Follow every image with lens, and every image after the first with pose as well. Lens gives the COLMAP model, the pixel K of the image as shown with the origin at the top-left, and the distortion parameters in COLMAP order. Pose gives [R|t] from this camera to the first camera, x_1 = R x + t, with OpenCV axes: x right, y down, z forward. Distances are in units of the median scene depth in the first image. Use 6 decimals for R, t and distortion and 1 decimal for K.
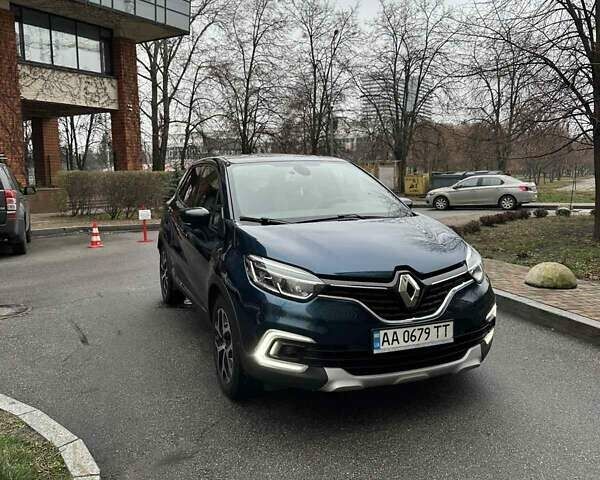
lens RADIAL K [[571.4, 0, 300.0], [0, 571.4, 240.0], [0, 0, 1]] dist [0.143926, -0.253081]
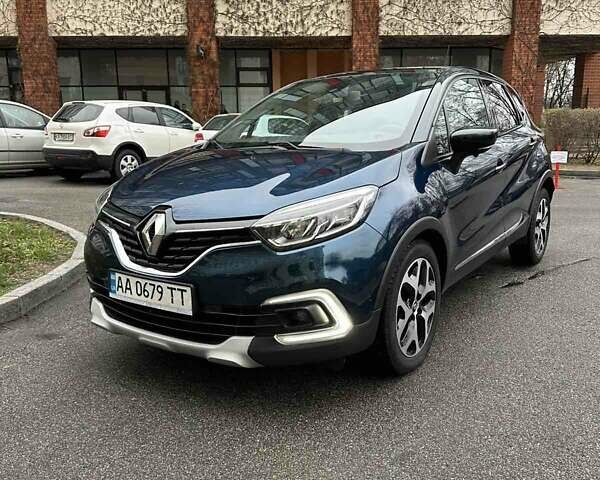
lens RADIAL K [[571.4, 0, 300.0], [0, 571.4, 240.0], [0, 0, 1]] dist [0.143926, -0.253081]
pose [[0.555242, 0.175877, -0.812880, 0.248571], [-0.098431, 0.984412, 0.145755, -0.010315], [0.825844, -0.000917, 0.563898, 0.189935]]
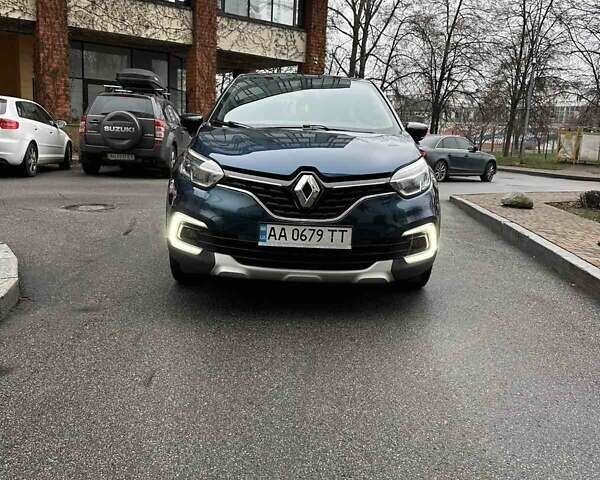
lens RADIAL K [[571.4, 0, 300.0], [0, 571.4, 240.0], [0, 0, 1]] dist [0.143926, -0.253081]
pose [[0.932763, 0.123909, -0.338525, 0.138688], [-0.103503, 0.991585, 0.077758, 0.025482], [0.345311, -0.037492, 0.937739, 0.015595]]
